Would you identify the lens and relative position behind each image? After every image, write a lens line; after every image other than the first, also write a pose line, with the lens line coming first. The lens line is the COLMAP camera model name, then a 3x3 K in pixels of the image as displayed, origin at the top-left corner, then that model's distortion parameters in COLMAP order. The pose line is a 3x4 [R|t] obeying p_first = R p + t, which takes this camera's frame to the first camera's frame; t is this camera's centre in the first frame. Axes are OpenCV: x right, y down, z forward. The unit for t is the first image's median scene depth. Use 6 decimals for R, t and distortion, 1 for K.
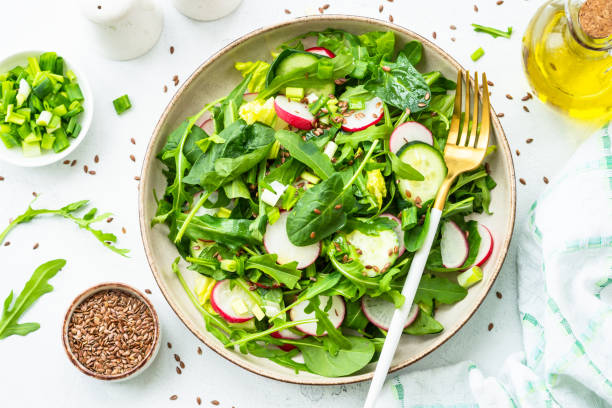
lens RADIAL K [[2086.0, 0, 300.5], [0, 2086.0, 204.5], [0, 0, 1]] dist [0.092631, 0.000000]
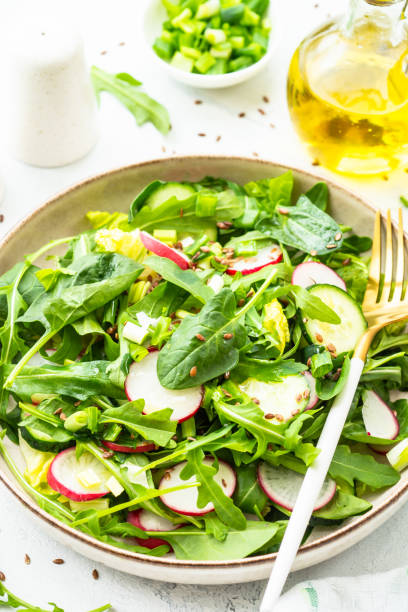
lens RADIAL K [[2174.7, 0, 199.6], [0, 2174.7, 301.4], [0, 0, 1]] dist [0.135484, 0.000000]
pose [[0.996734, 0.037366, 0.071592, -0.047360], [-0.001098, 0.892705, -0.450641, 0.334336], [-0.080749, 0.449090, 0.889830, 0.301893]]
